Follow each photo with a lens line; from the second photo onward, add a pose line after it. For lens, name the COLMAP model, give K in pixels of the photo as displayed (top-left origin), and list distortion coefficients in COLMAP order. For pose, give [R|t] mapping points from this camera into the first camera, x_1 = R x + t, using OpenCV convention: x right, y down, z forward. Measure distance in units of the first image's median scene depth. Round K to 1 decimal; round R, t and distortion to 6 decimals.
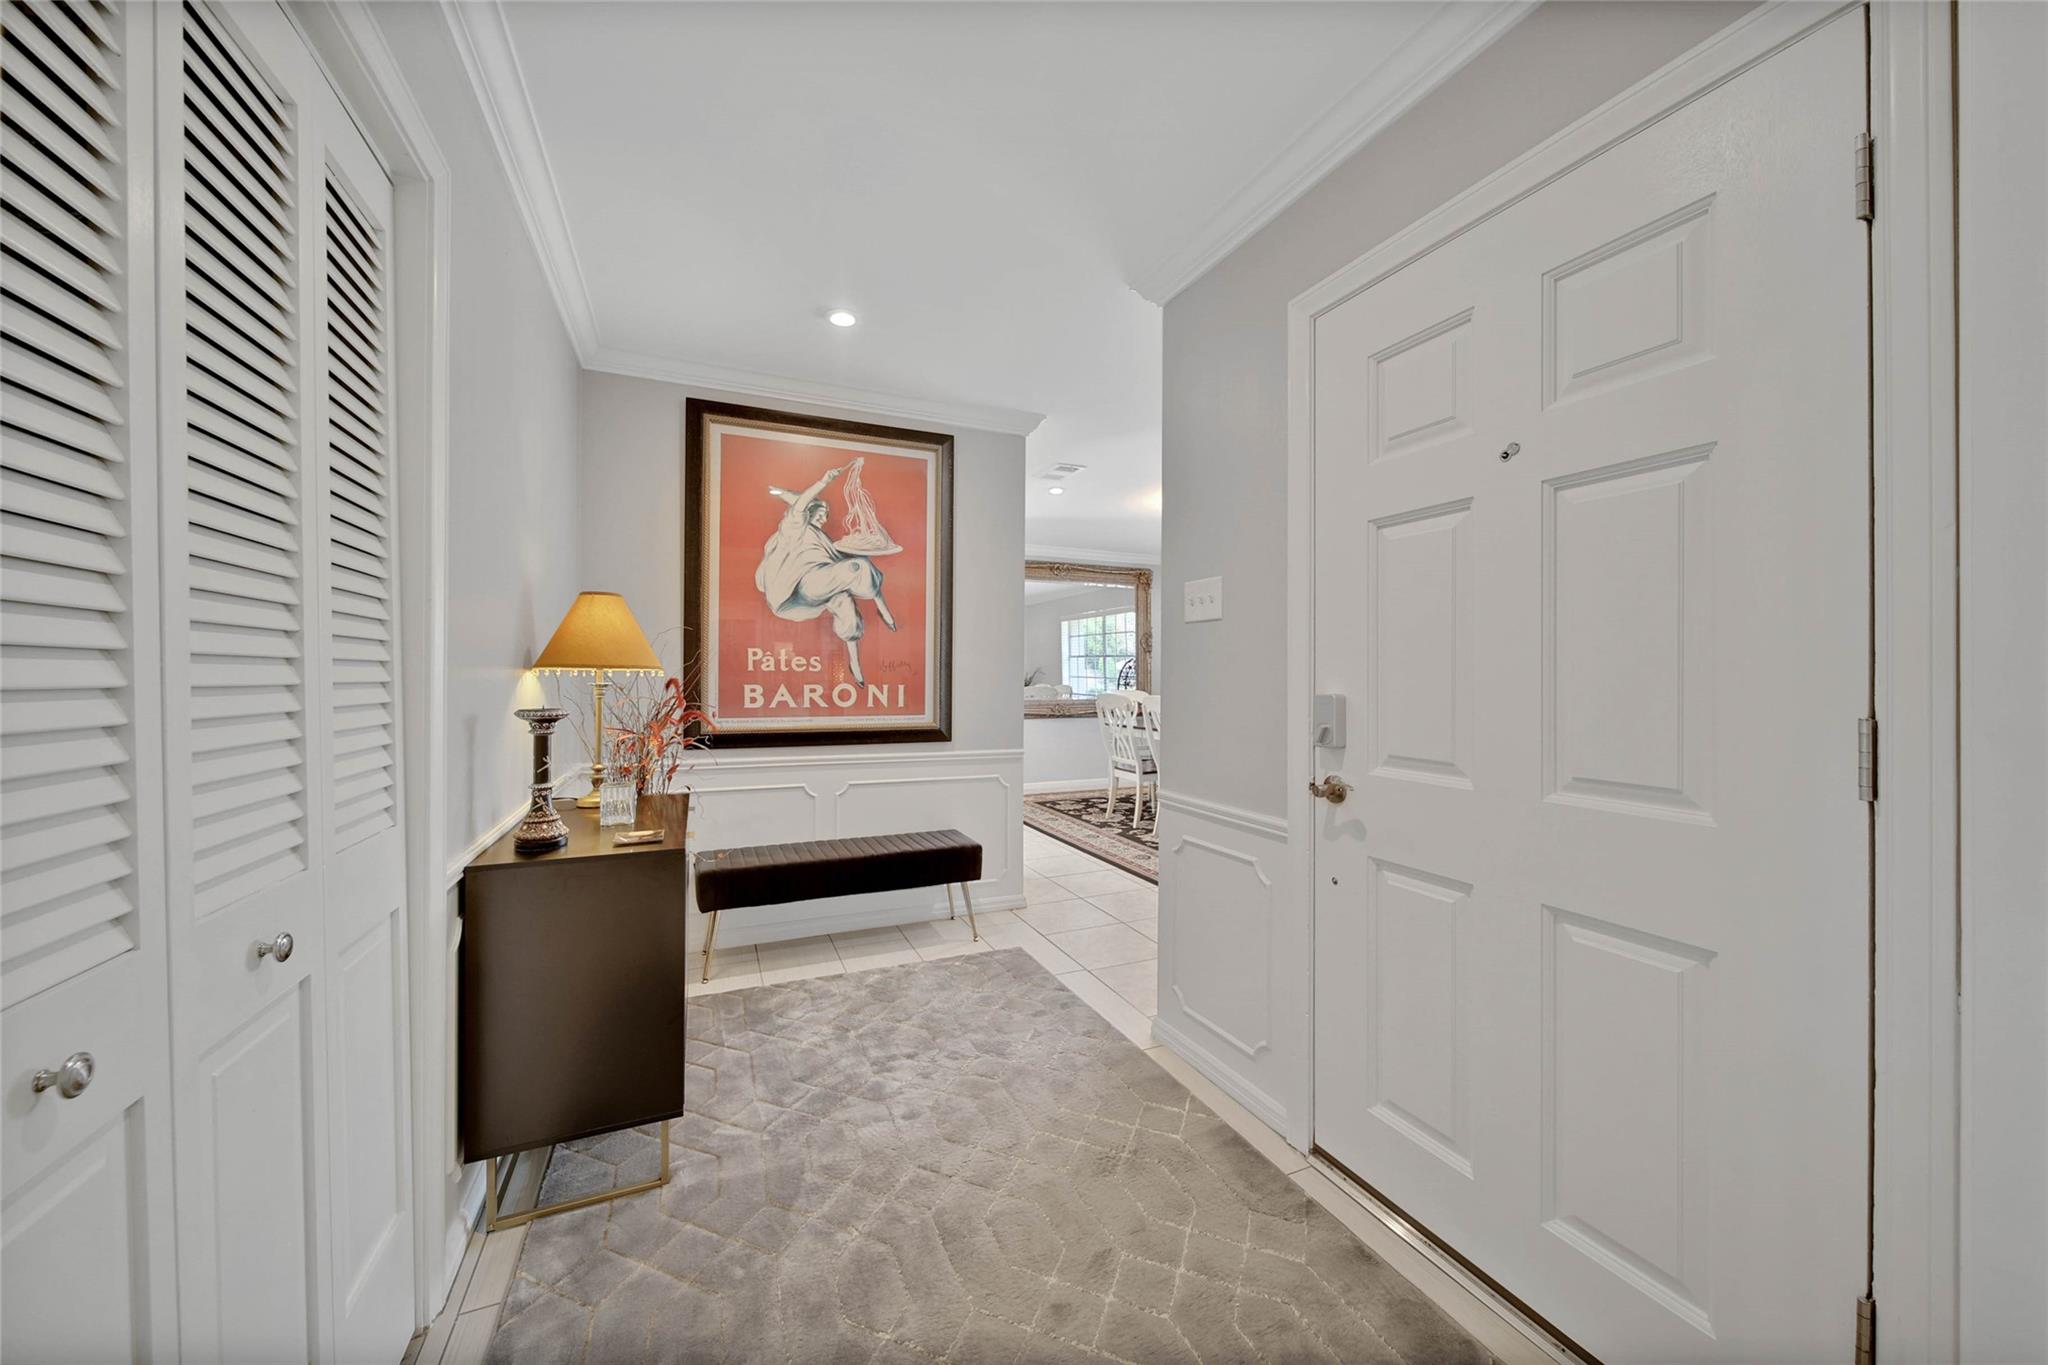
lens RADIAL K [[733.7, 0, 1033.5], [0, 733.7, 675.0], [0, 0, 1]] dist [-0.002707, -0.000123]
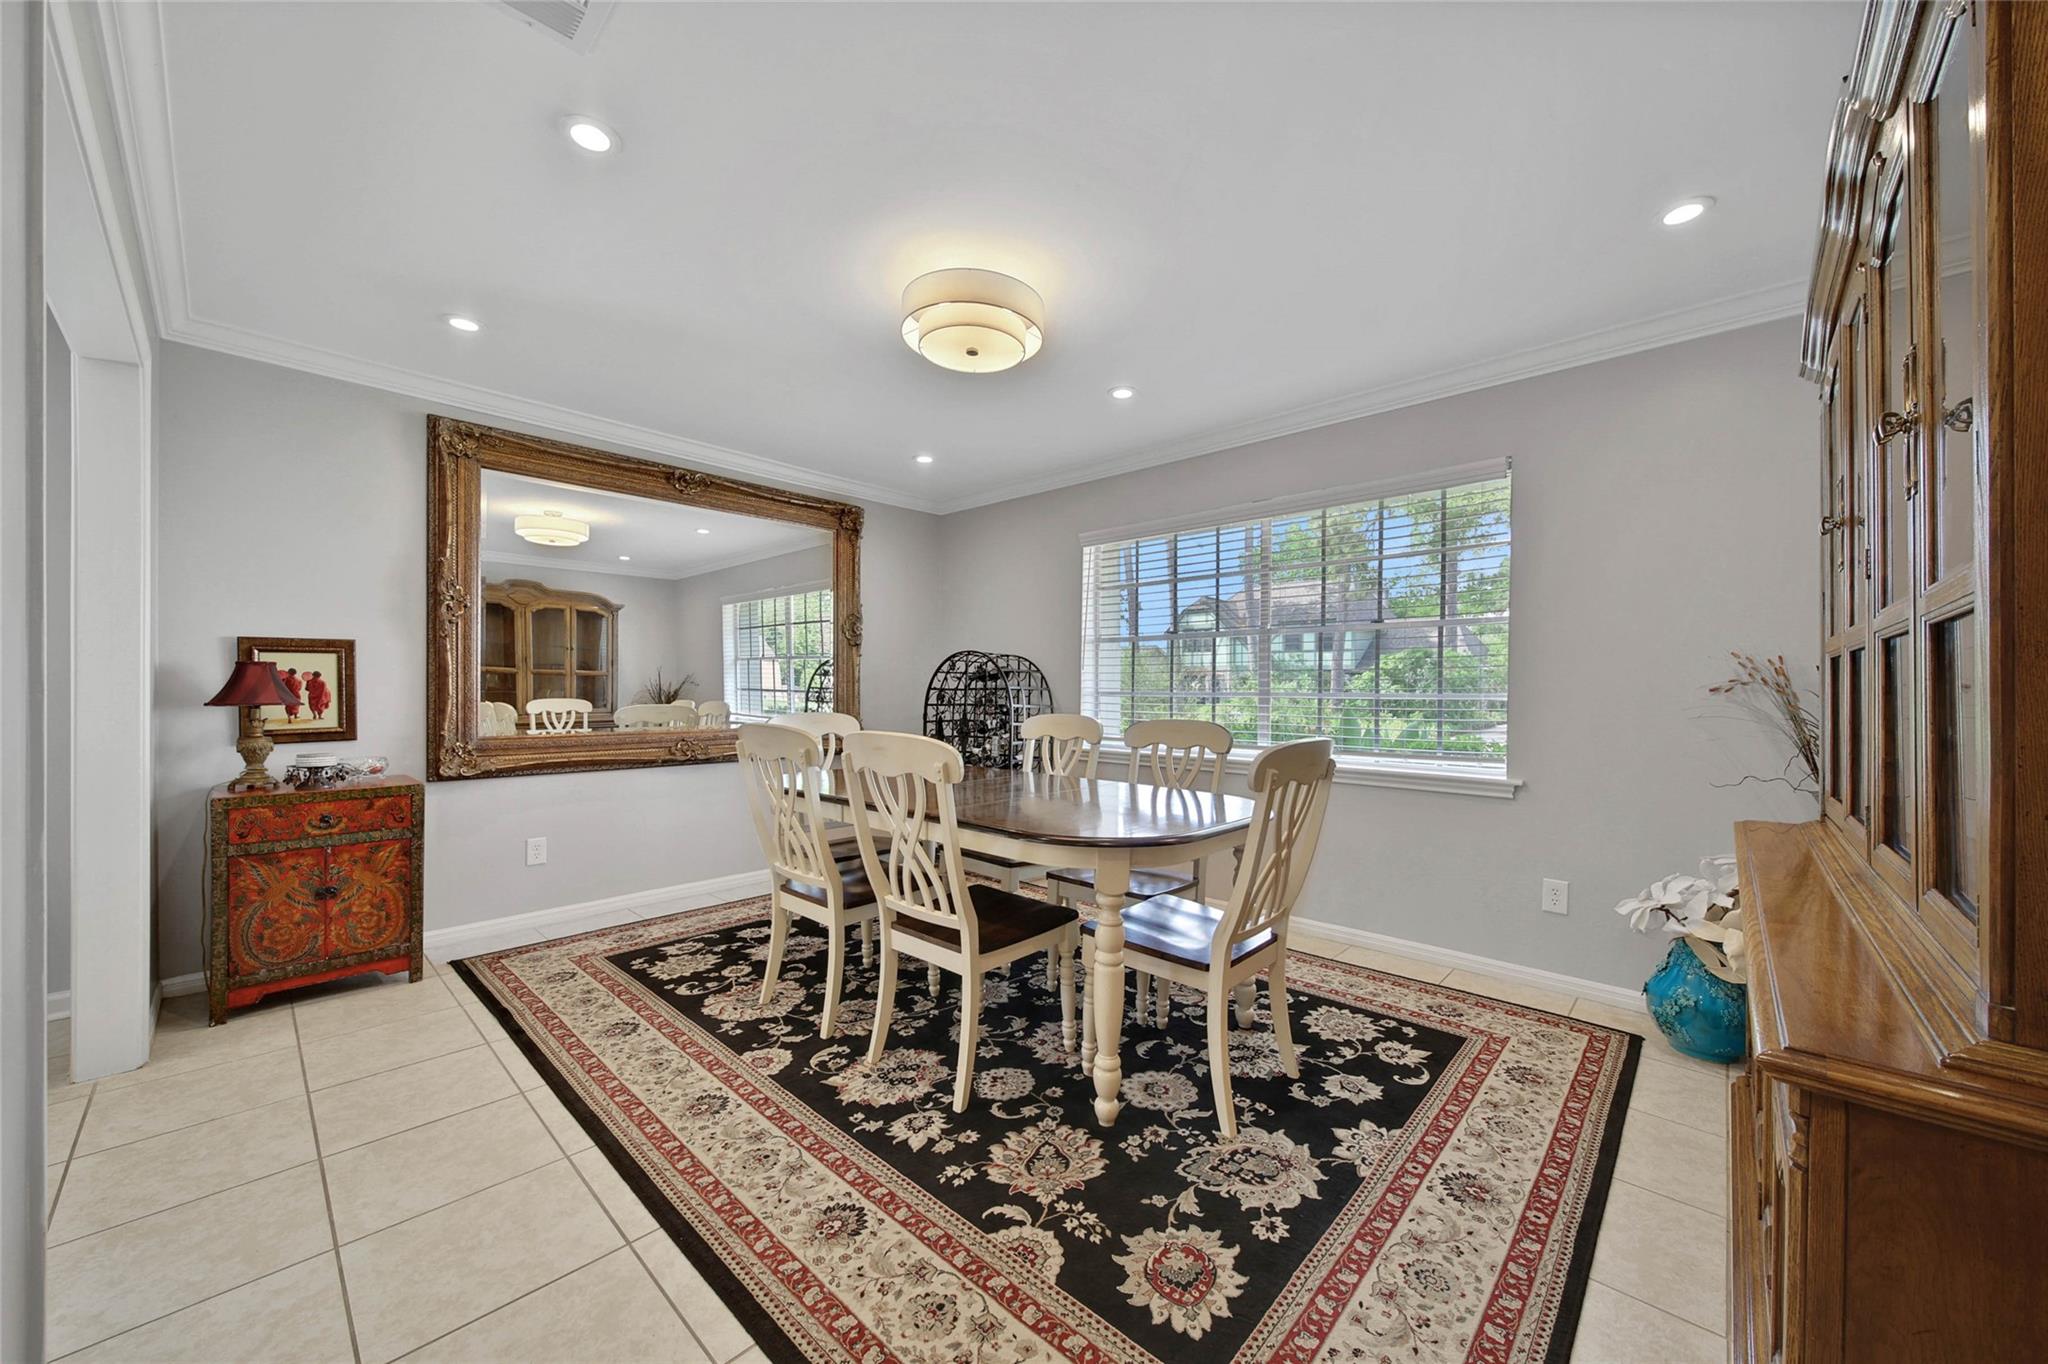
lens RADIAL K [[733.7, 0, 1030.6], [0, 733.7, 685.5], [0, 0, 1]] dist [-0.002707, -0.000123]
pose [[0.923061, 0.005667, 0.384612, 0.067573], [-0.005053, 0.999984, -0.002605, 0.001263], [-0.384620, 0.000461, 0.923075, 0.451793]]
